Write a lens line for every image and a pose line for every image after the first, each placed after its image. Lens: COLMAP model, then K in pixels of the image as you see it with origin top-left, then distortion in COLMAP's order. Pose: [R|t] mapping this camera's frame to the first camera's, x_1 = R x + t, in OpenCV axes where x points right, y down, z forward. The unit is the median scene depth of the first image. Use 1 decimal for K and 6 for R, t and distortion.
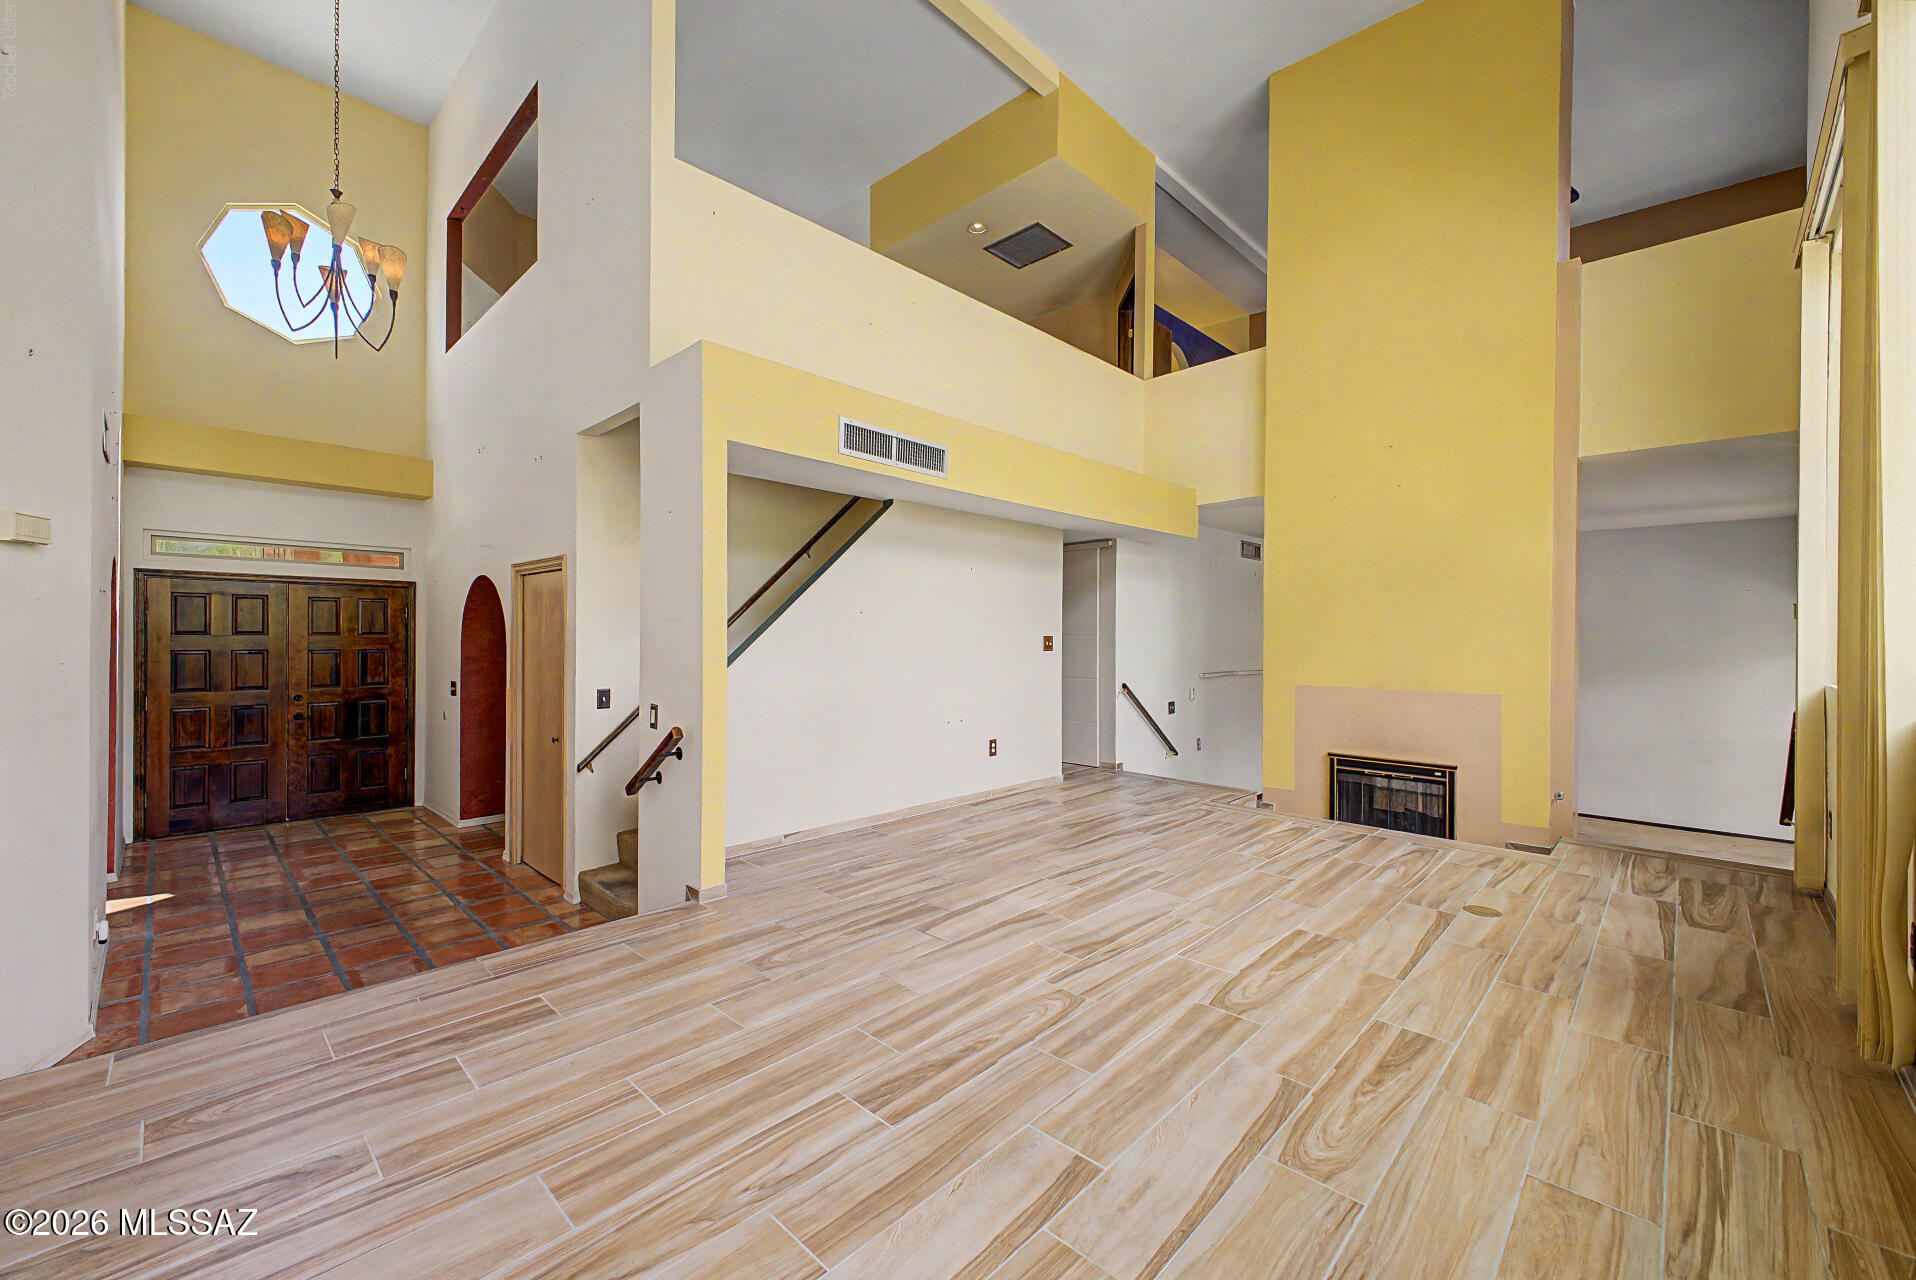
lens RADIAL K [[755.0, 0, 958.0], [0, 755.0, 640.0], [0, 0, 1]] dist [0.026676, -0.008553]
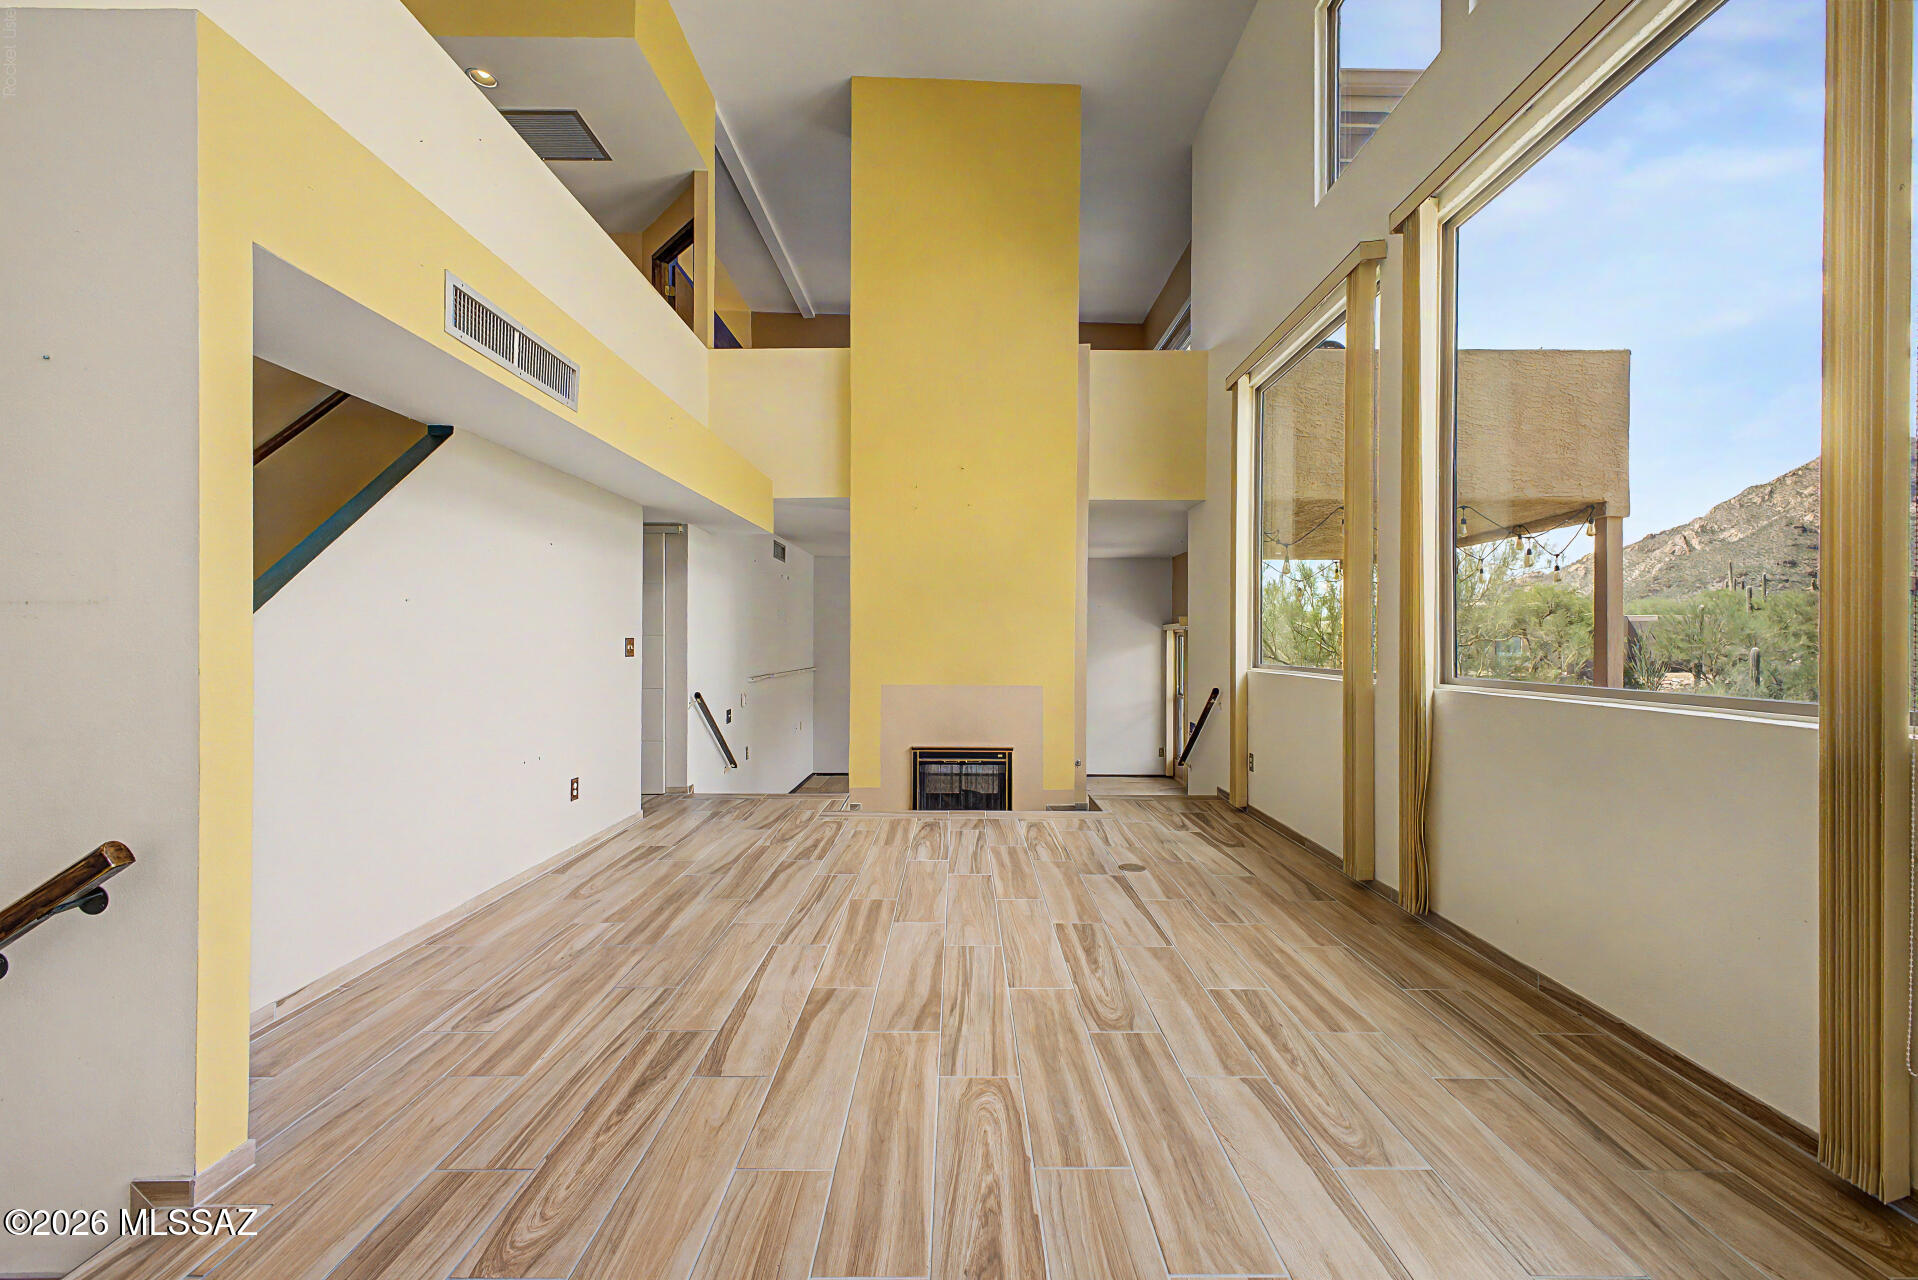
lens RADIAL K [[755.8, 0, 959.0], [0, 755.8, 640.0], [0, 0, 1]] dist [0.026676, -0.008553]
pose [[0.721655, -0.003323, 0.692245, -0.306879], [0.004348, 0.999991, 0.000267, -0.002766], [-0.692239, 0.002817, 0.721663, 0.304354]]
